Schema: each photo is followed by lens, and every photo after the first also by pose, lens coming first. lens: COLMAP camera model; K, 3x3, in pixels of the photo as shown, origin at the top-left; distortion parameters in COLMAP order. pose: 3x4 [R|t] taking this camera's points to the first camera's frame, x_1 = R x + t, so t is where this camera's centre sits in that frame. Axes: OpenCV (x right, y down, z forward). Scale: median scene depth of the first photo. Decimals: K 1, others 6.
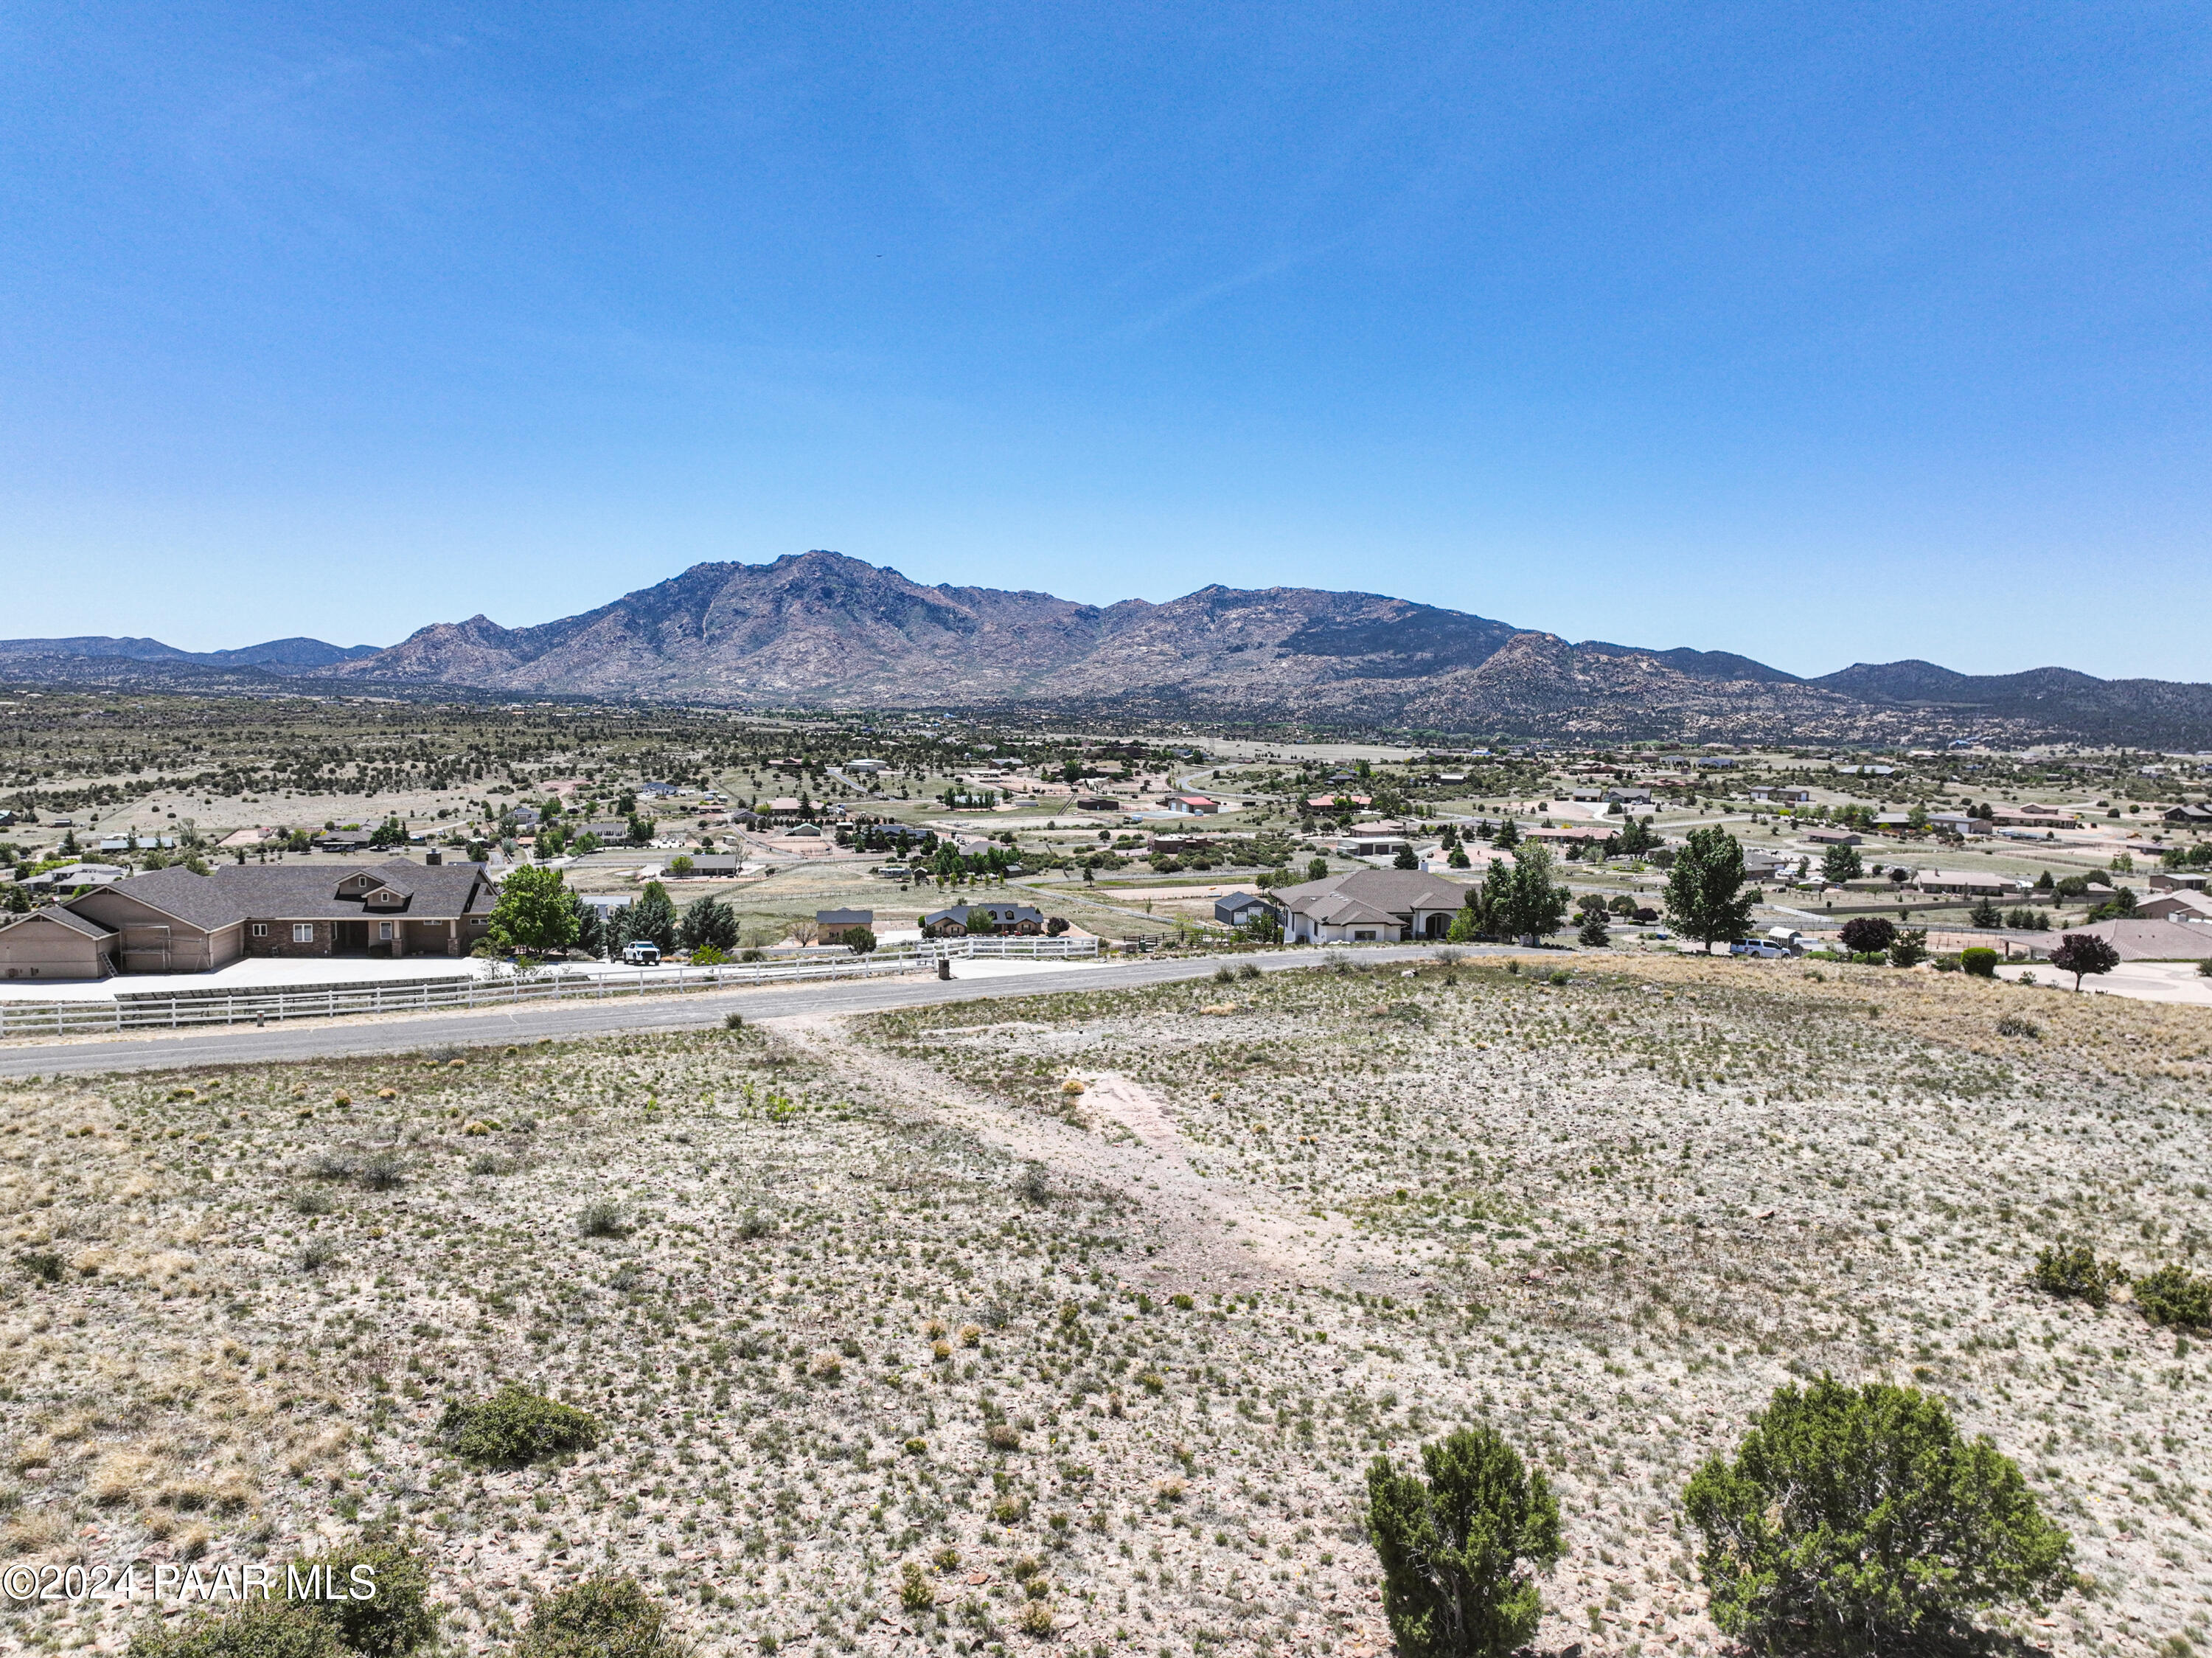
lens RADIAL K [[1555.3, 0, 1107.5], [0, 1555.3, 833.0], [0, 0, 1]] dist [0.003994, 0.006927]
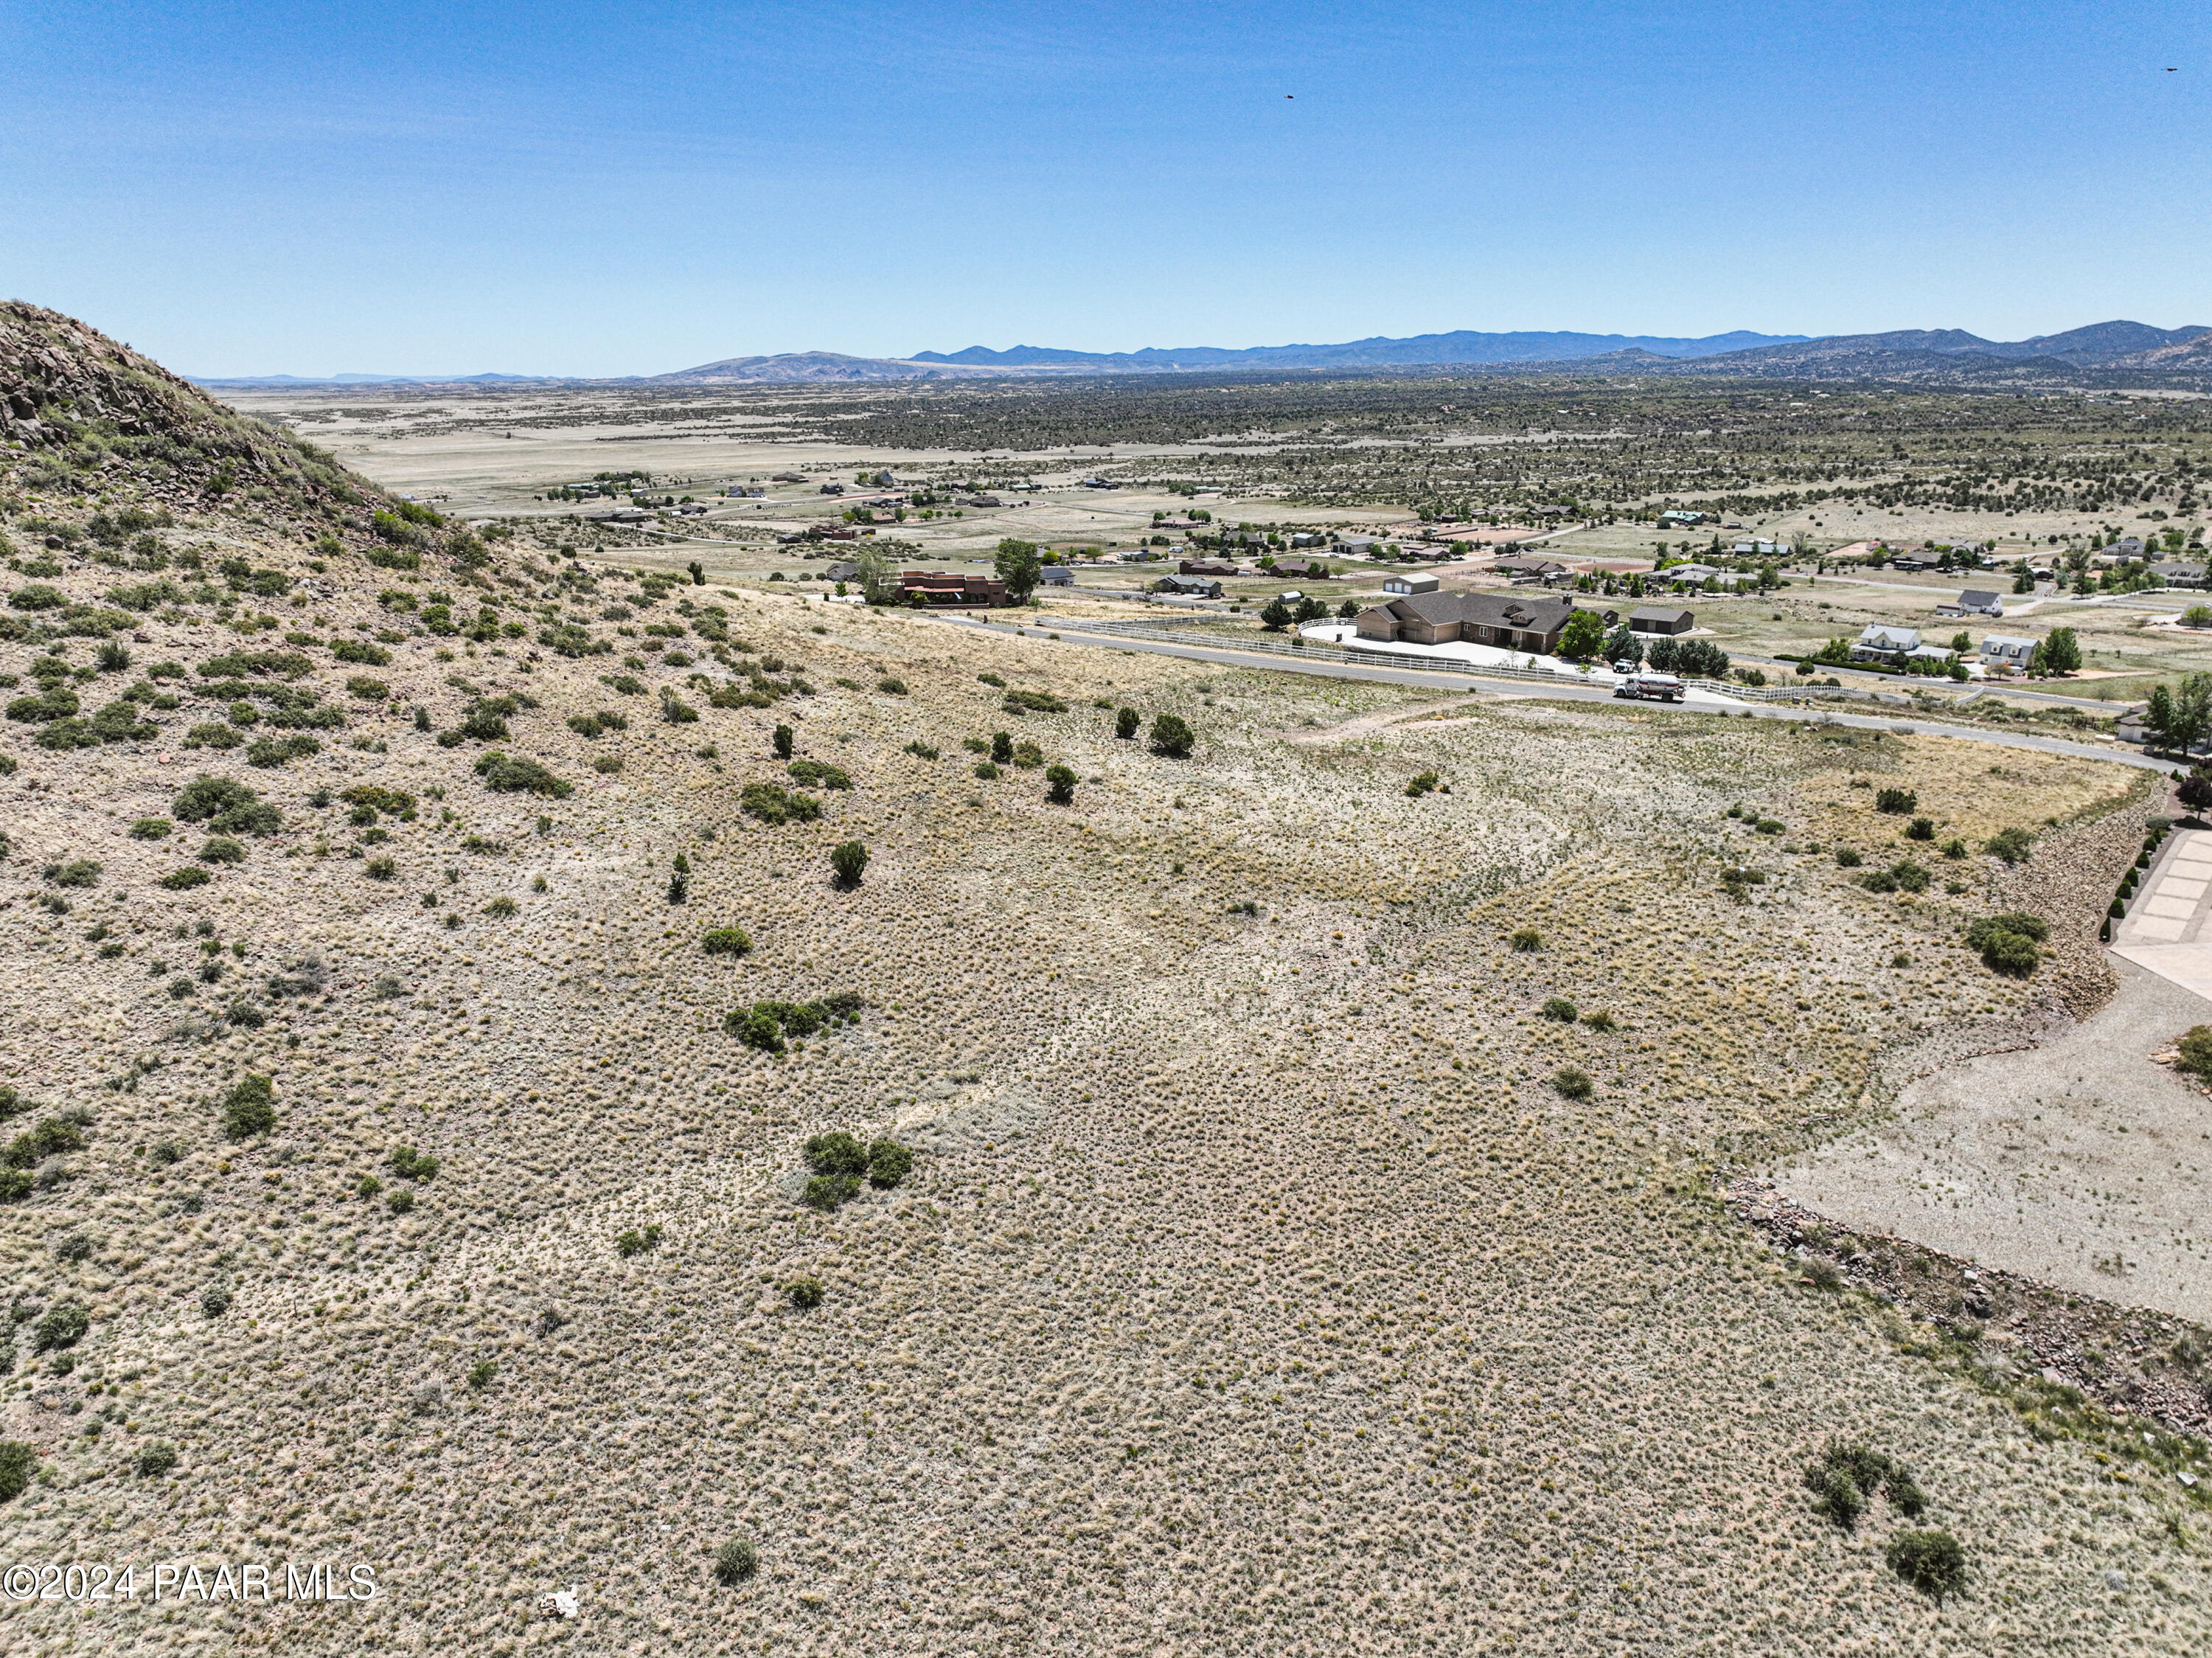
lens RADIAL K [[1555.8, 0, 1107.8], [0, 1555.8, 830.1], [0, 0, 1]] dist [0.002451, 0.008397]
pose [[0.510868, 0.225966, -0.829430, 0.120514], [-0.064753, 0.972209, 0.224981, -0.013469], [0.857217, -0.061227, 0.511302, -0.055081]]
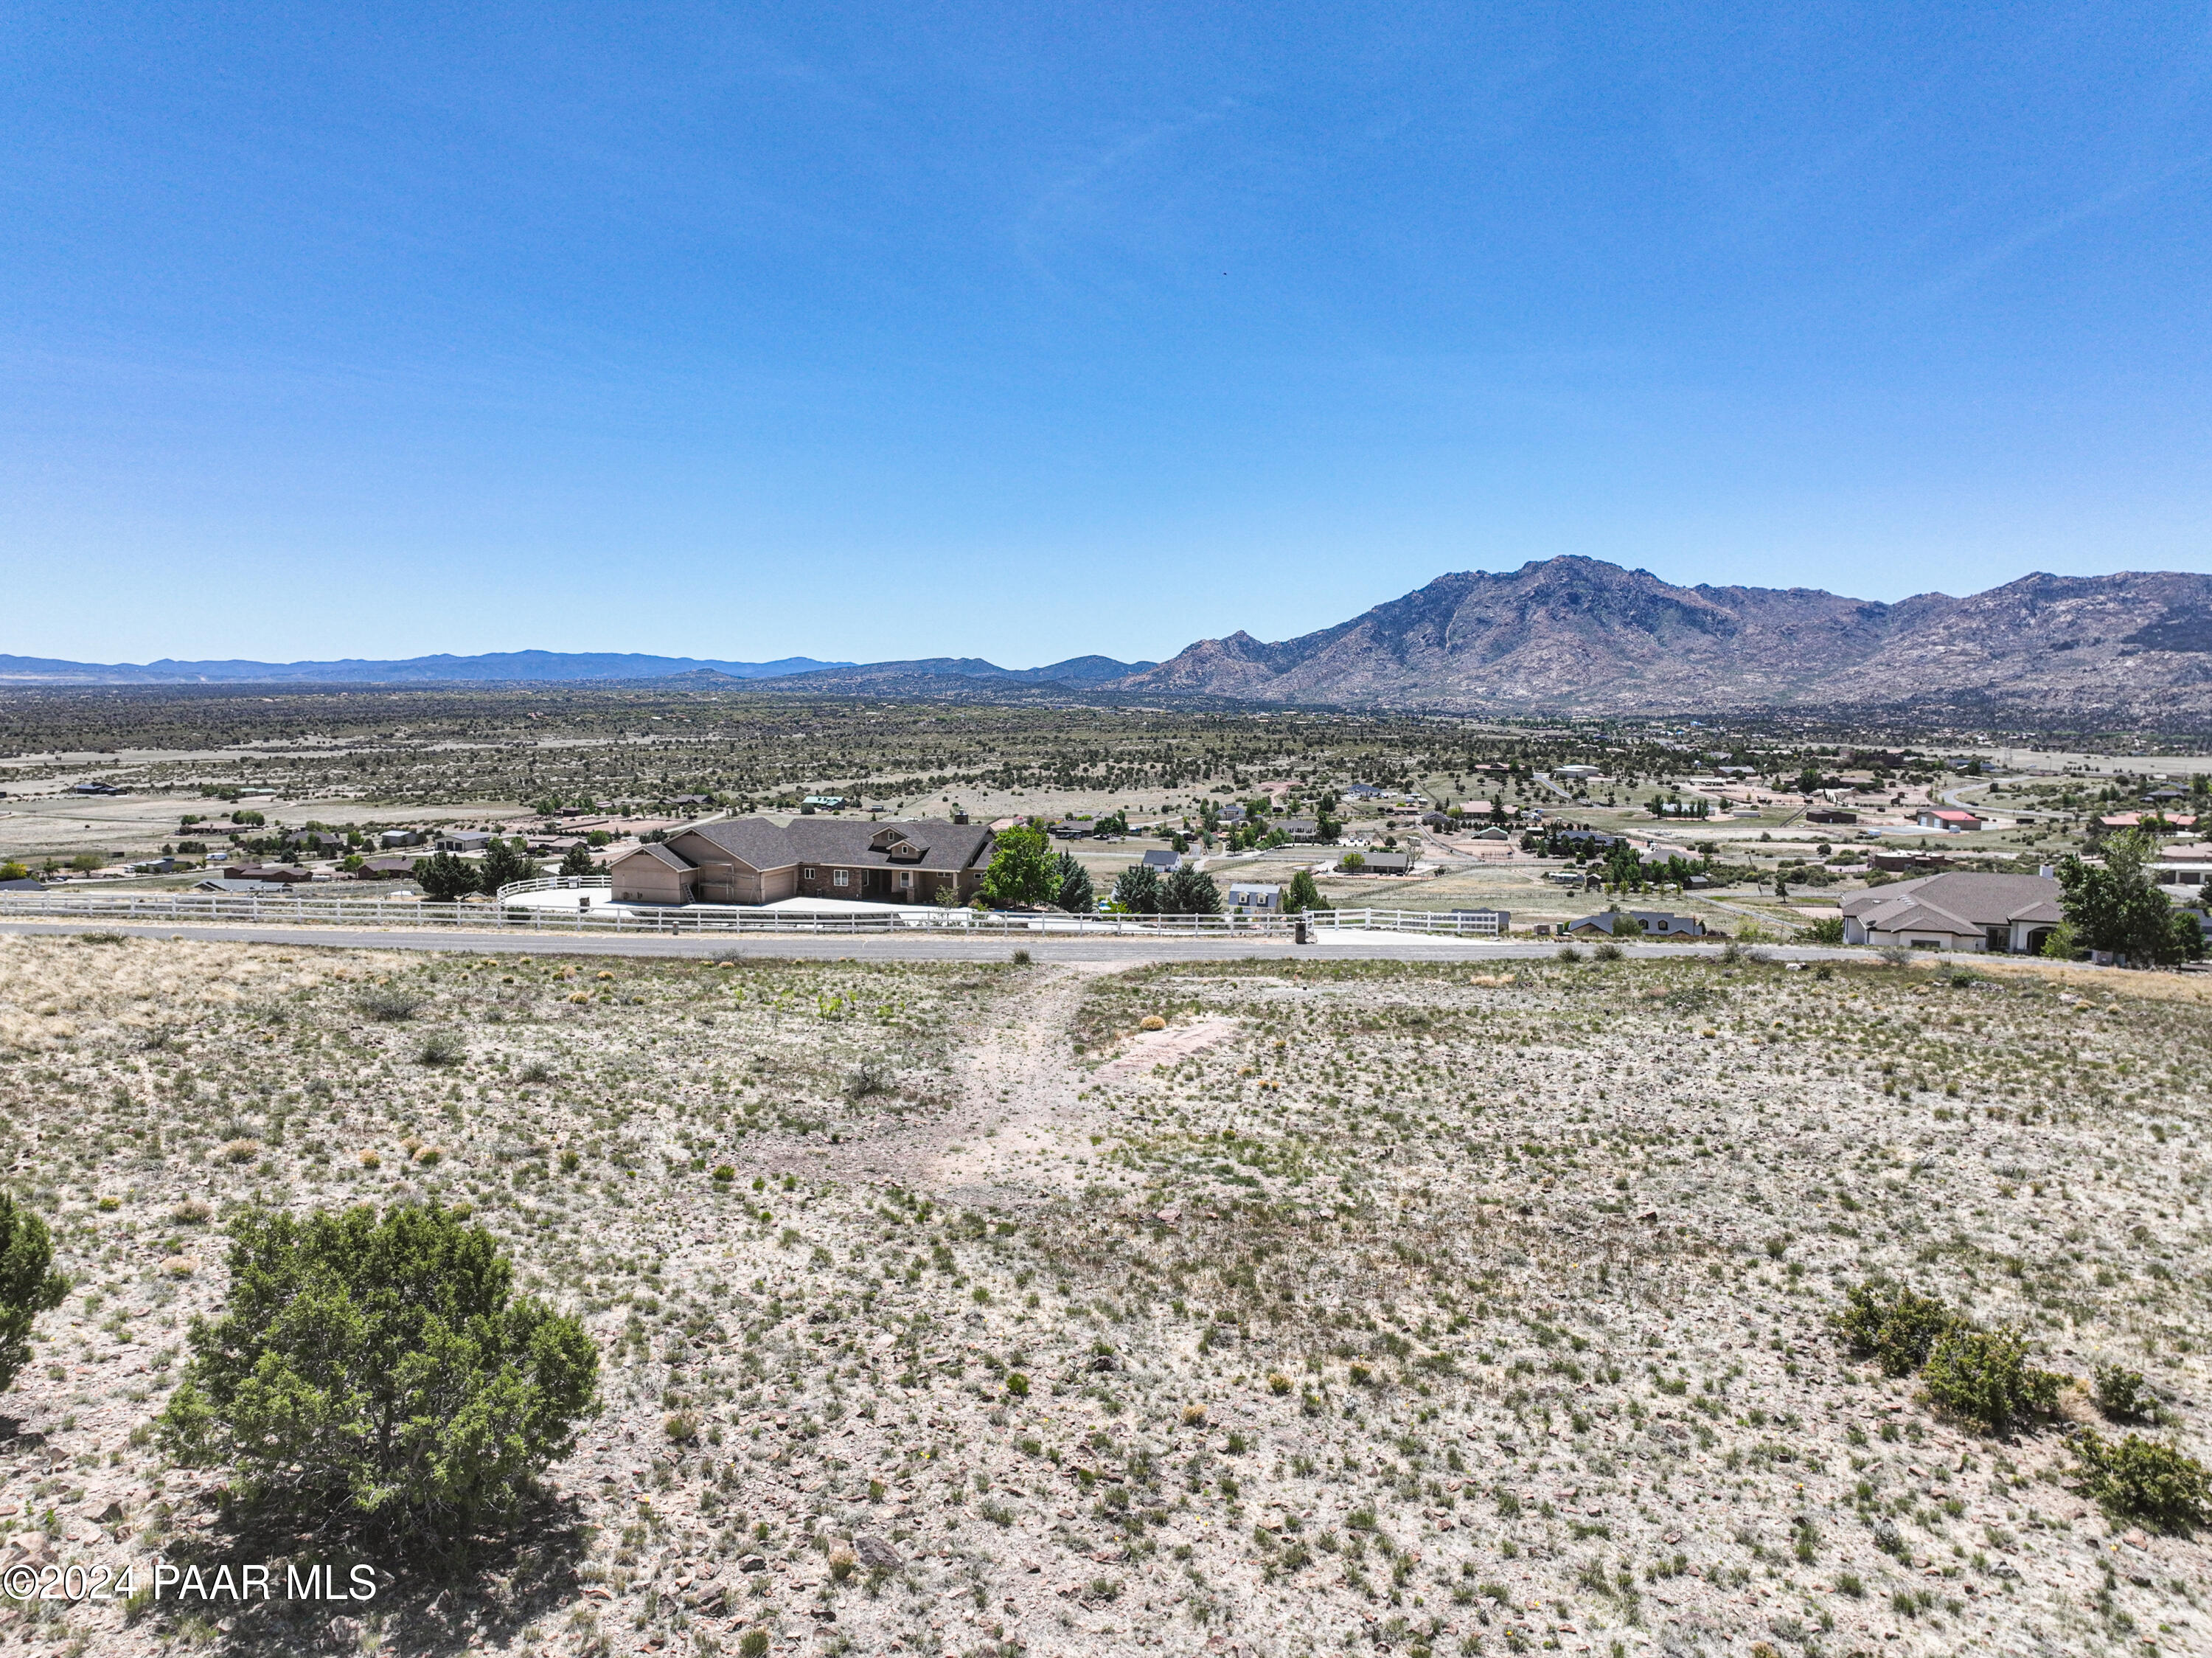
lens RADIAL K [[1555.8, 0, 1107.8], [0, 1555.8, 830.1], [0, 0, 1]] dist [0.002451, 0.008397]
pose [[0.892252, 0.031028, -0.450471, 0.022618], [-0.034591, 0.999401, 0.000321, 0.002842], [0.450211, 0.015296, 0.892791, 0.008645]]
